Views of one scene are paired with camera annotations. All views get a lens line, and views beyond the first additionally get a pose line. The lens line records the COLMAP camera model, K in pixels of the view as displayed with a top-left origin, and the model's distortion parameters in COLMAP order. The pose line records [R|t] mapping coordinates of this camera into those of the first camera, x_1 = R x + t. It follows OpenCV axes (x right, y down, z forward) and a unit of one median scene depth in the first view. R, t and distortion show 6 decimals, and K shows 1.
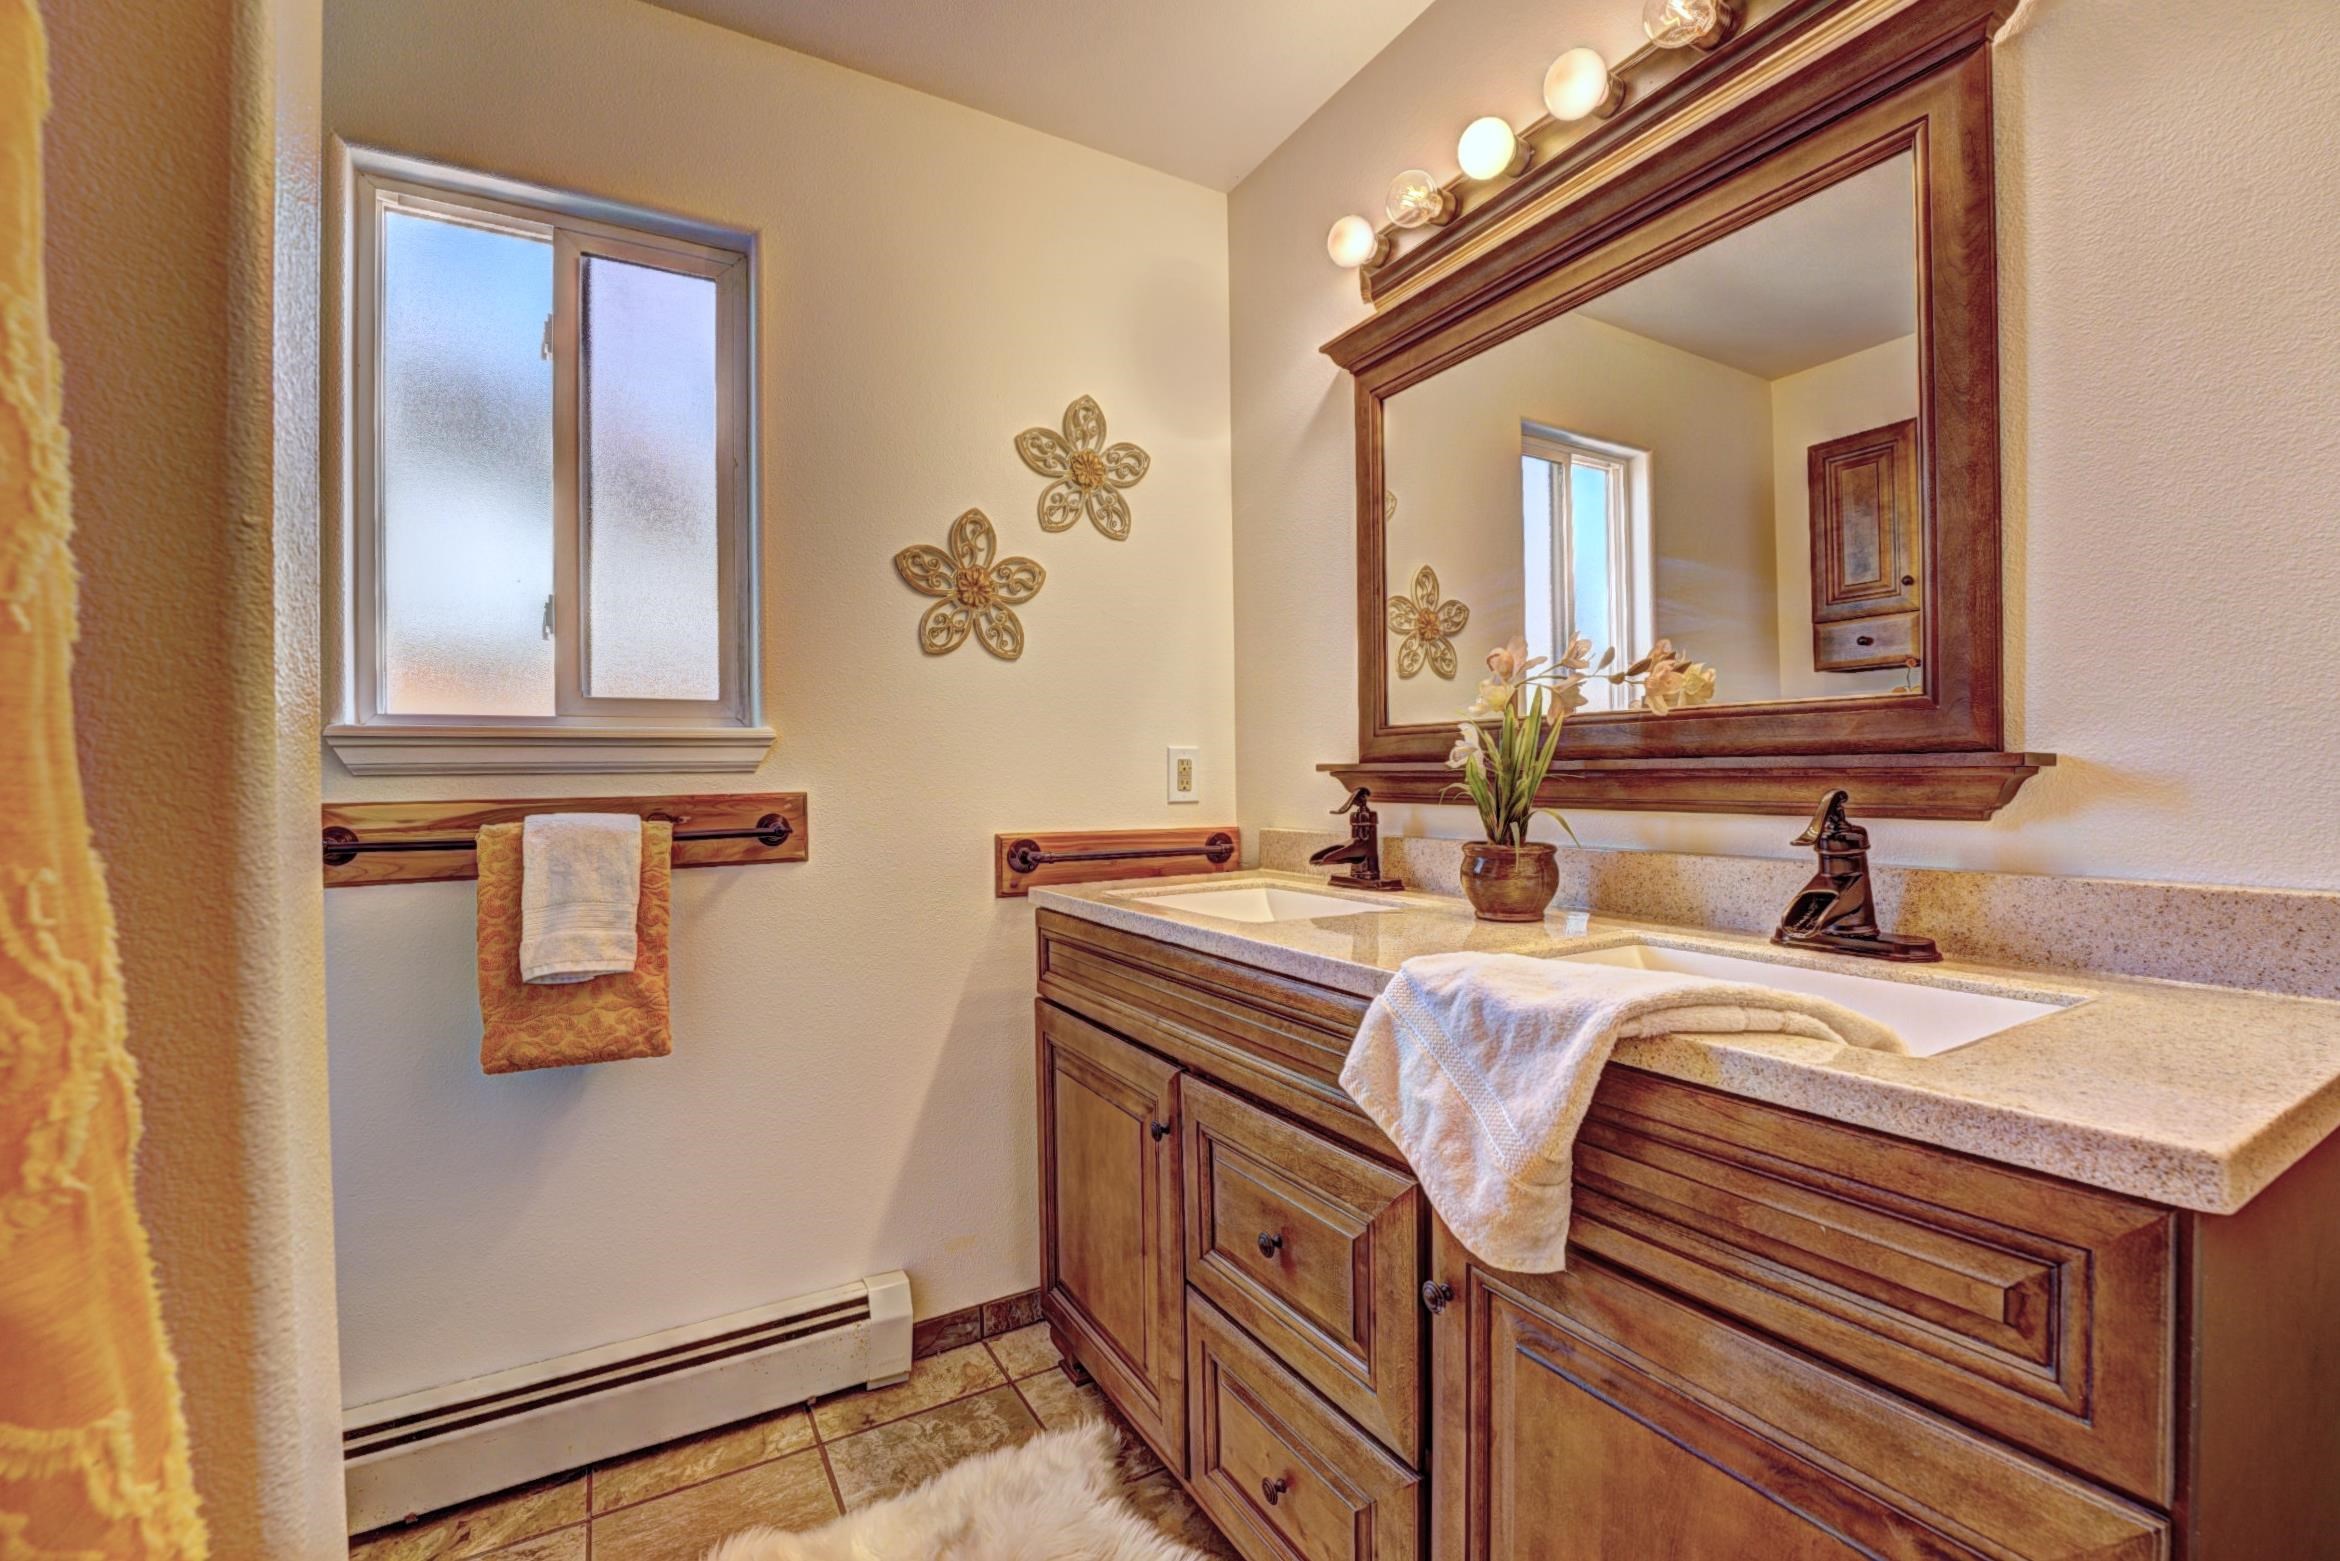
lens RADIAL K [[976.6, 0, 1170.0], [0, 976.6, 780.5], [0, 0, 1]] dist [-0.023204, 0.000400]
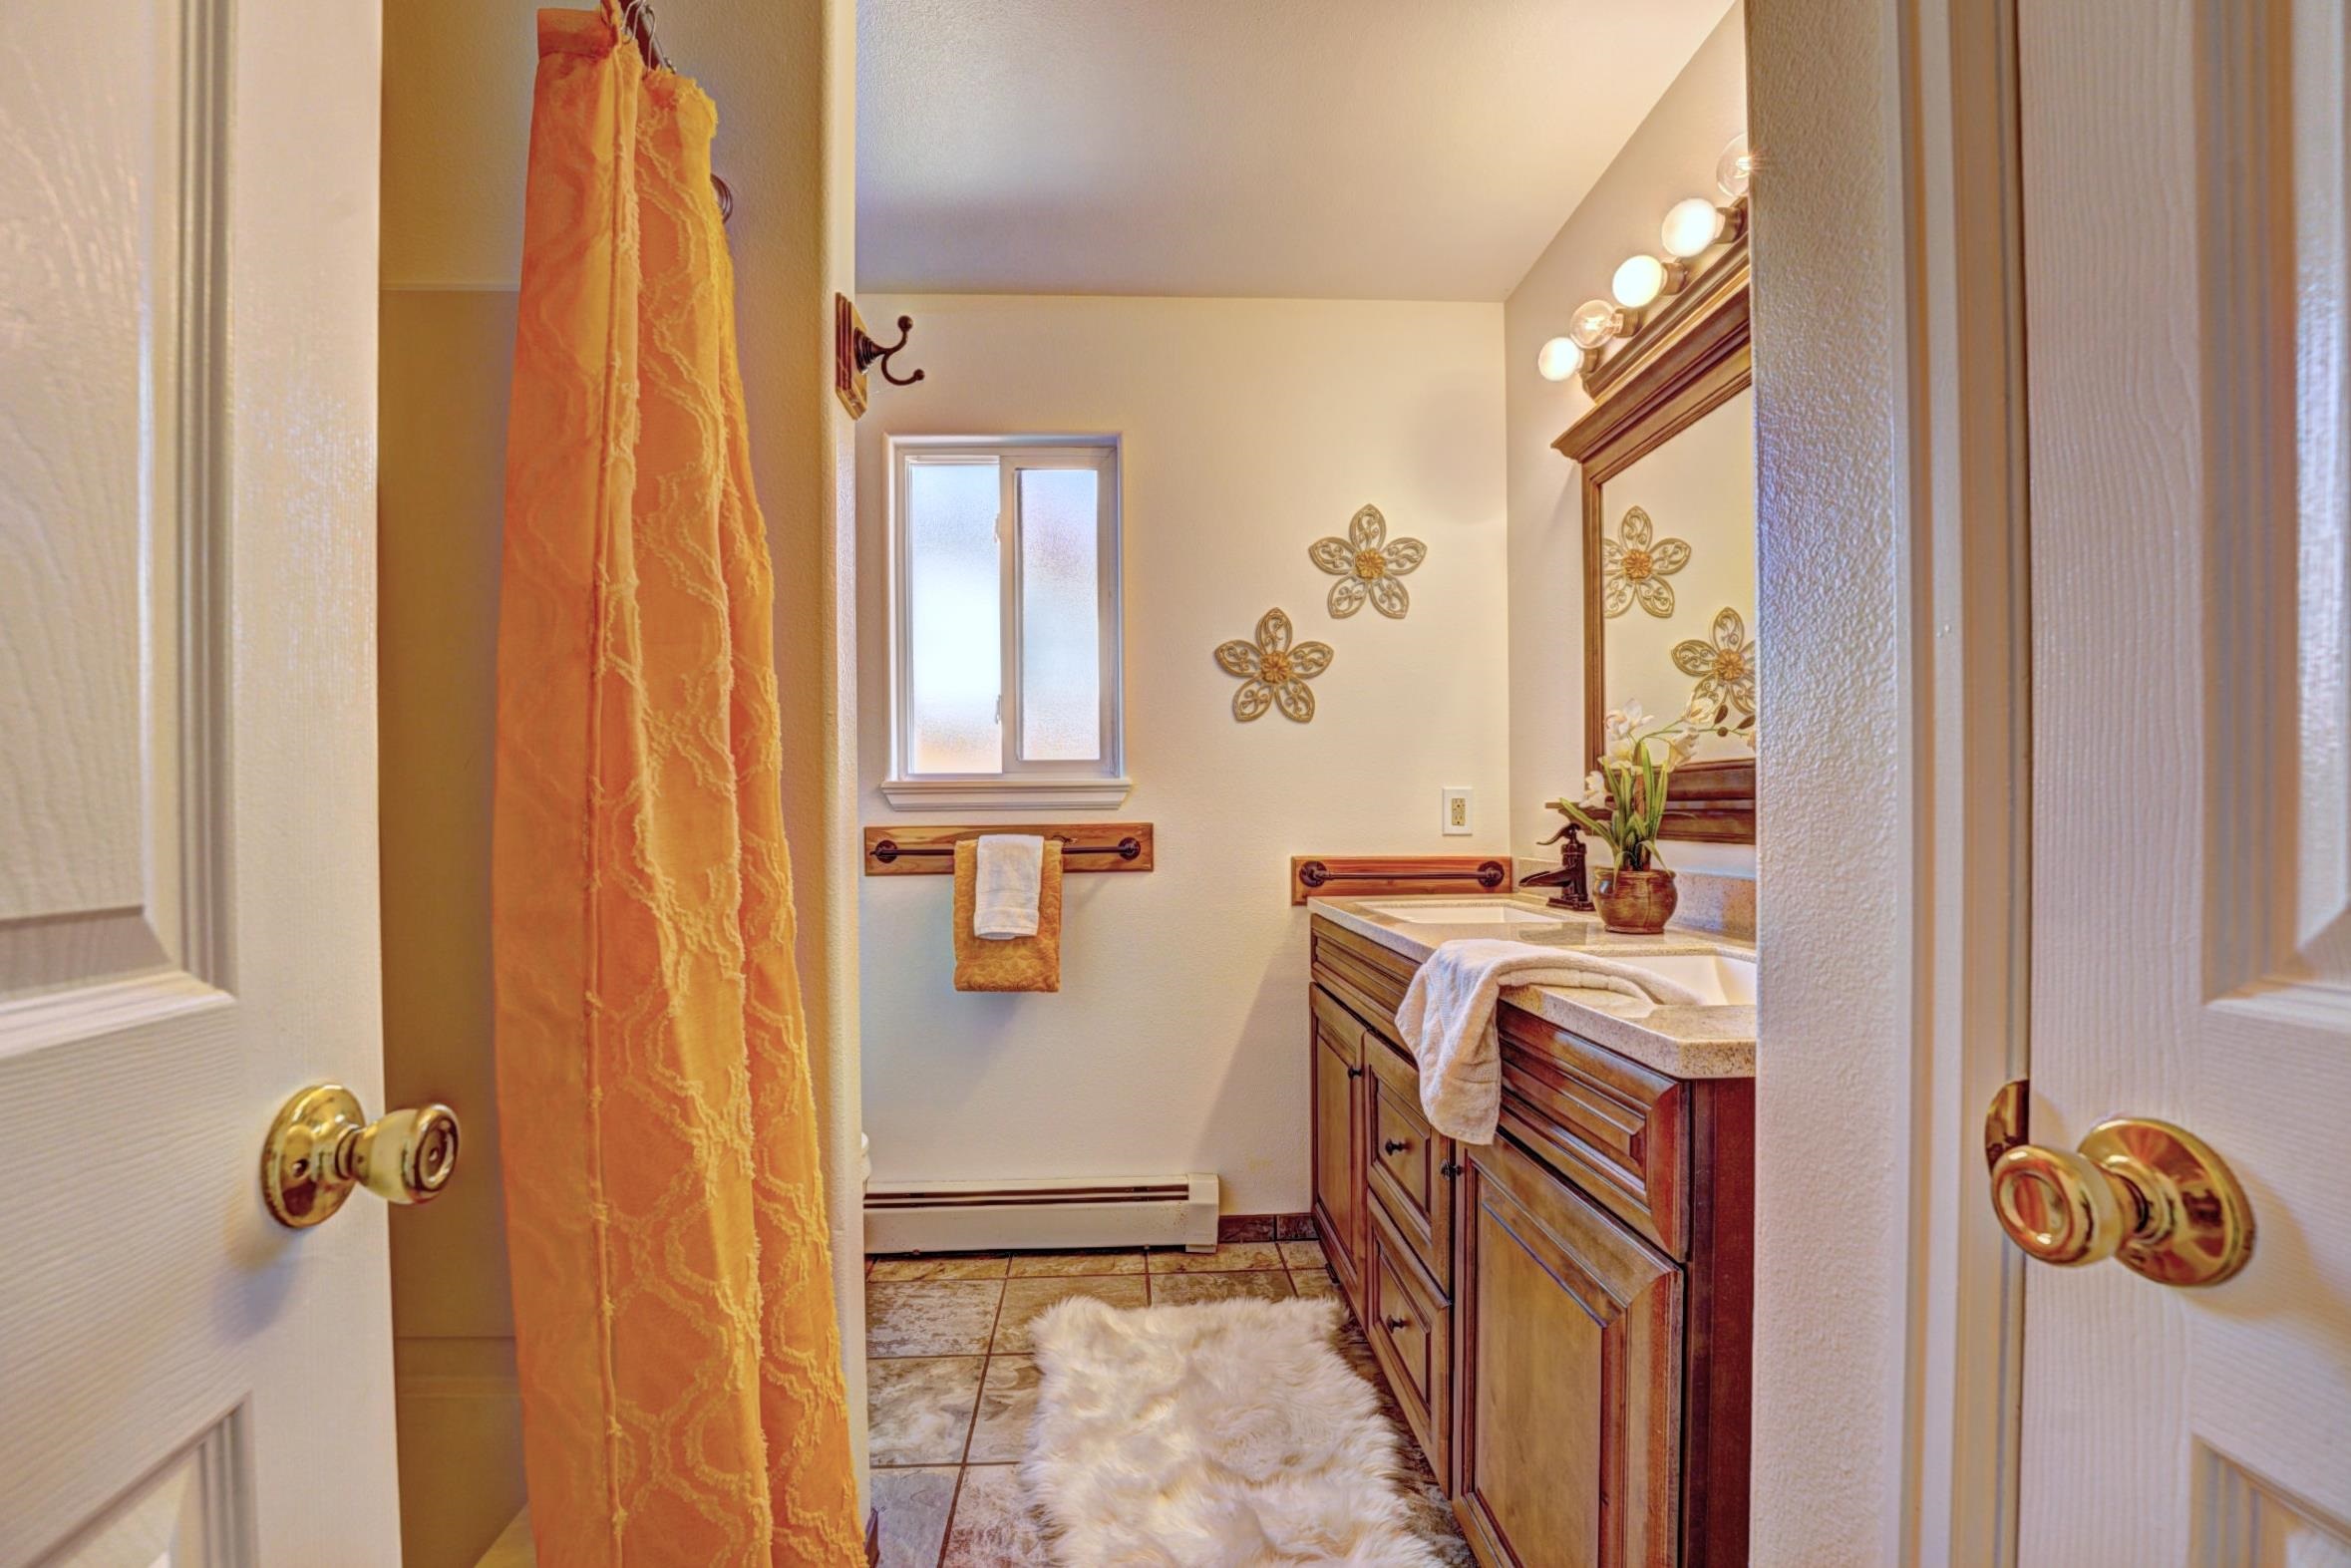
lens RADIAL K [[973.5, 0, 1168.1], [0, 973.5, 819.0], [0, 0, 1]] dist [-0.001551, -0.000034]
pose [[0.893084, 0.006469, -0.449844, 0.299273], [-0.003674, 0.999968, 0.007086, -0.003960], [0.449876, -0.004676, 0.893079, -0.271451]]
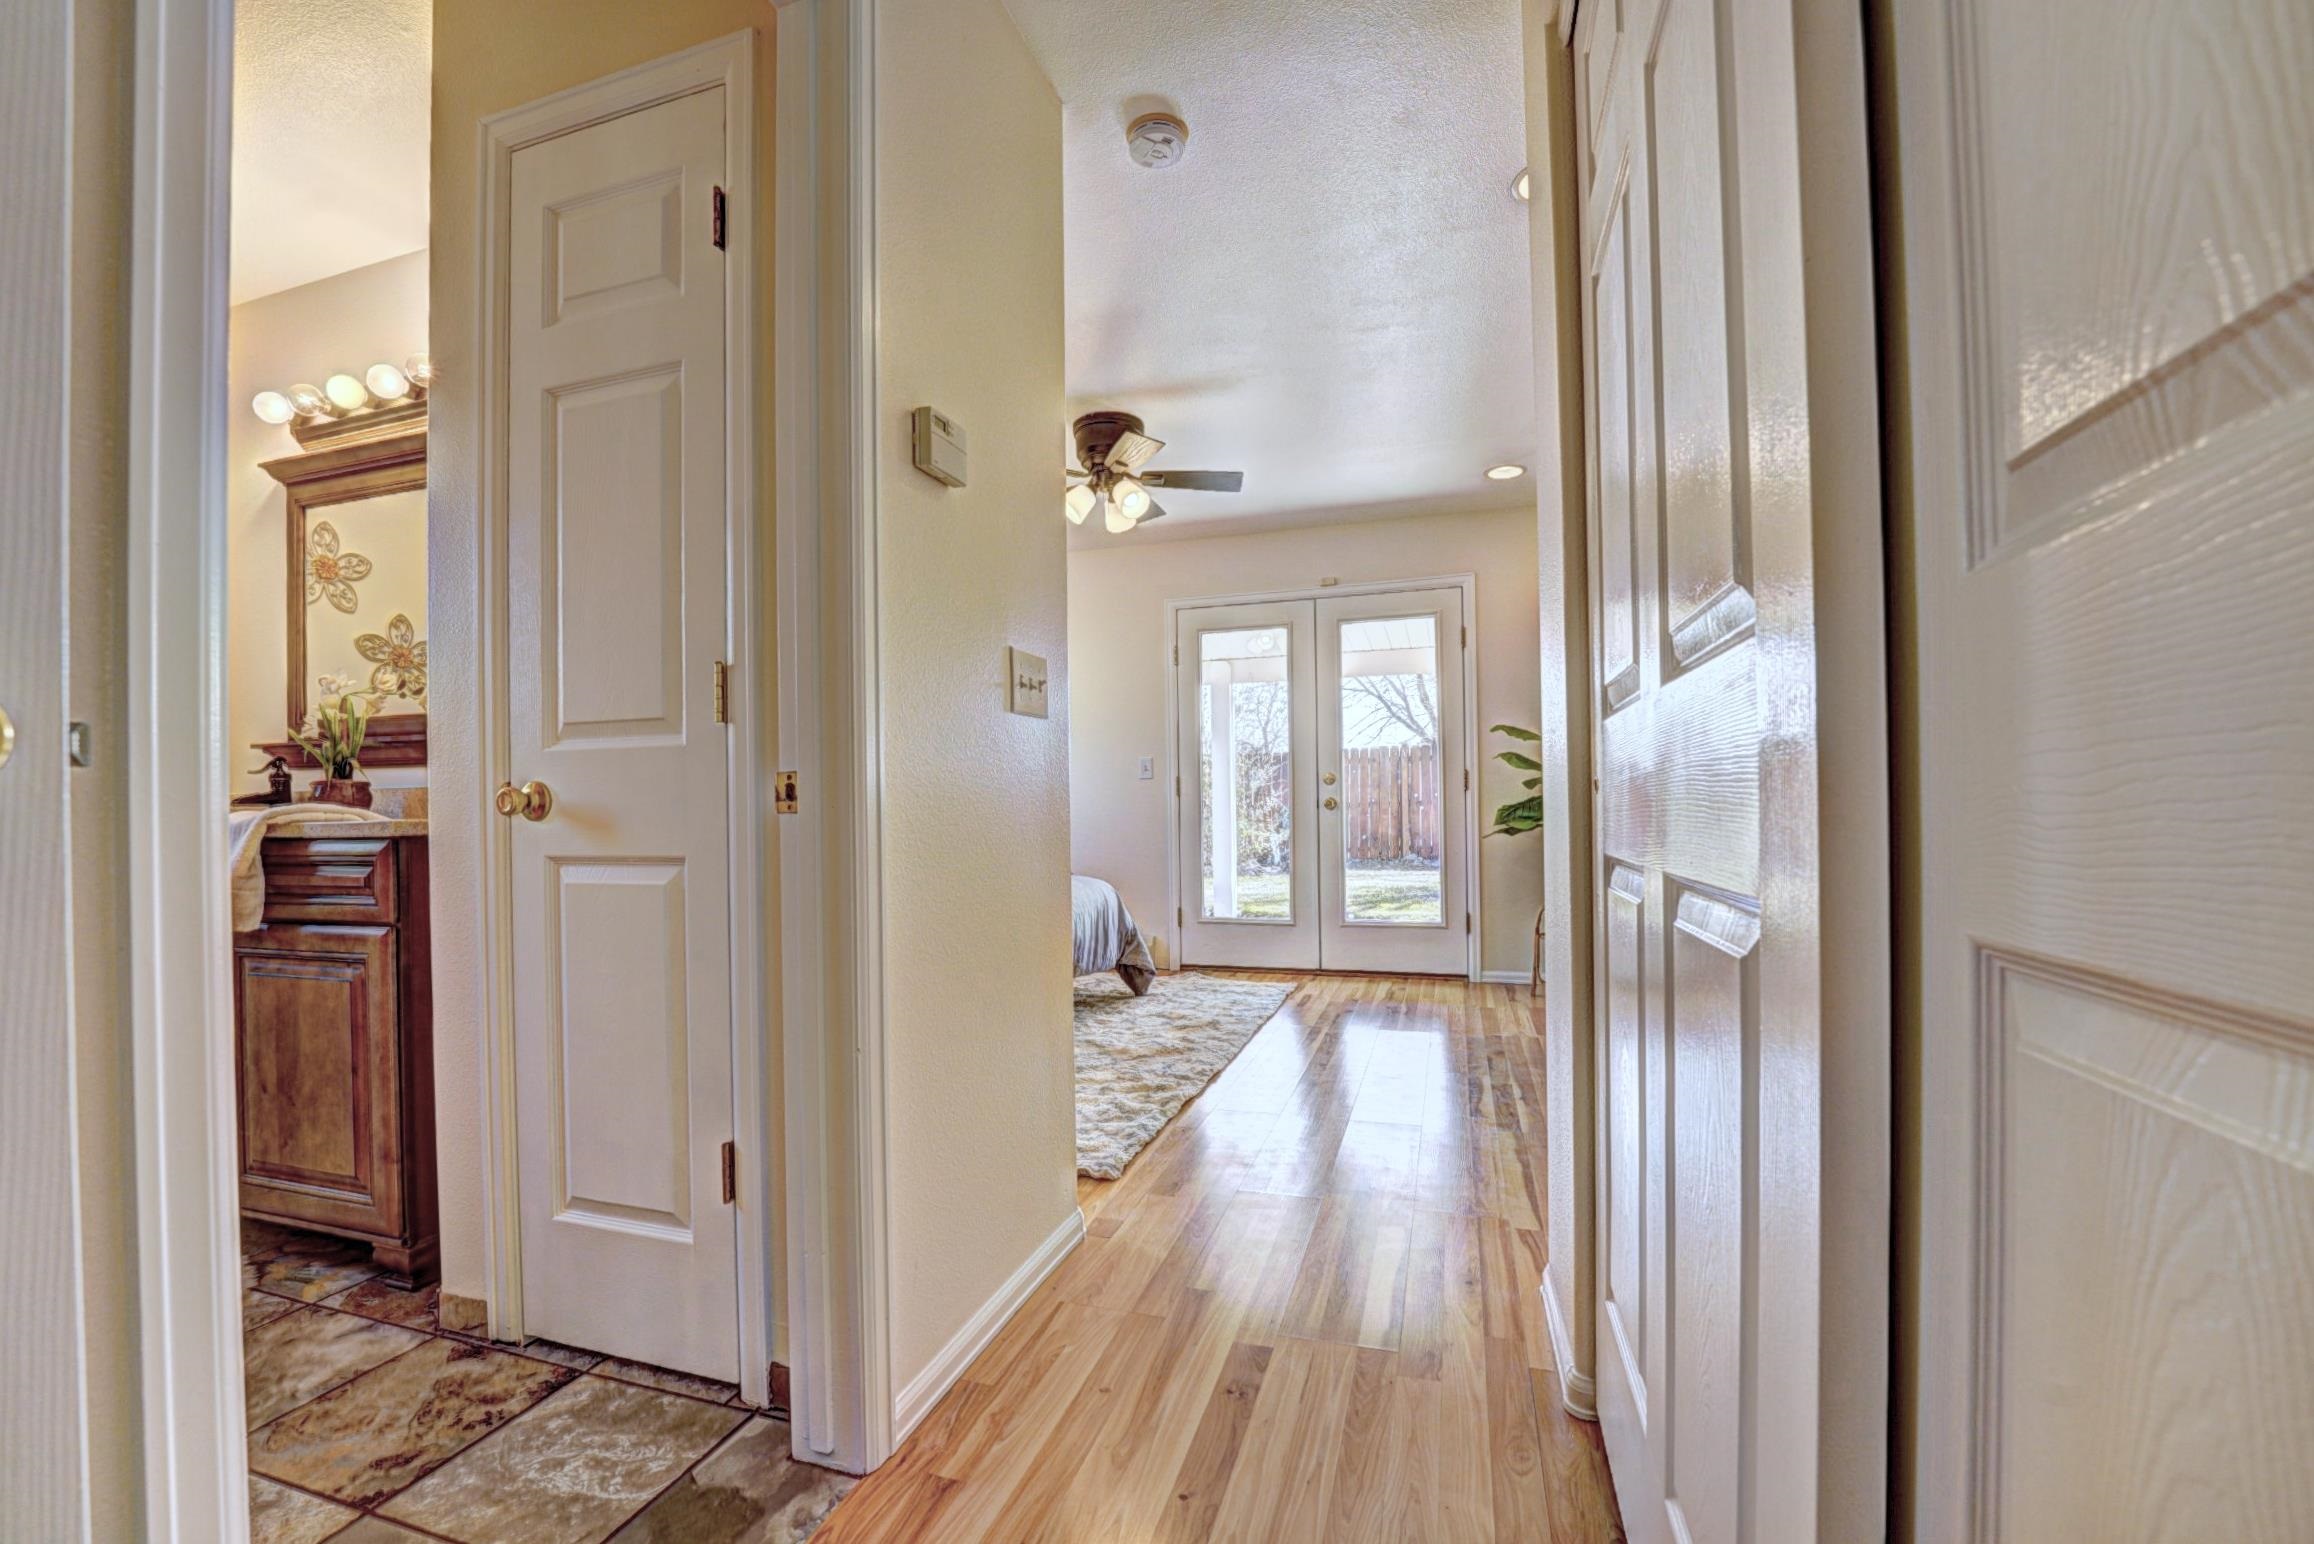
lens RADIAL K [[948.8, 0, 1139.8], [0, 948.8, 805.1], [0, 0, 1]] dist [-0.023183, -0.000147]
pose [[0.740772, 0.008166, 0.671707, 0.226261], [0.001795, 0.999898, -0.014135, 0.110570], [-0.671754, 0.011676, 0.740682, -1.051656]]
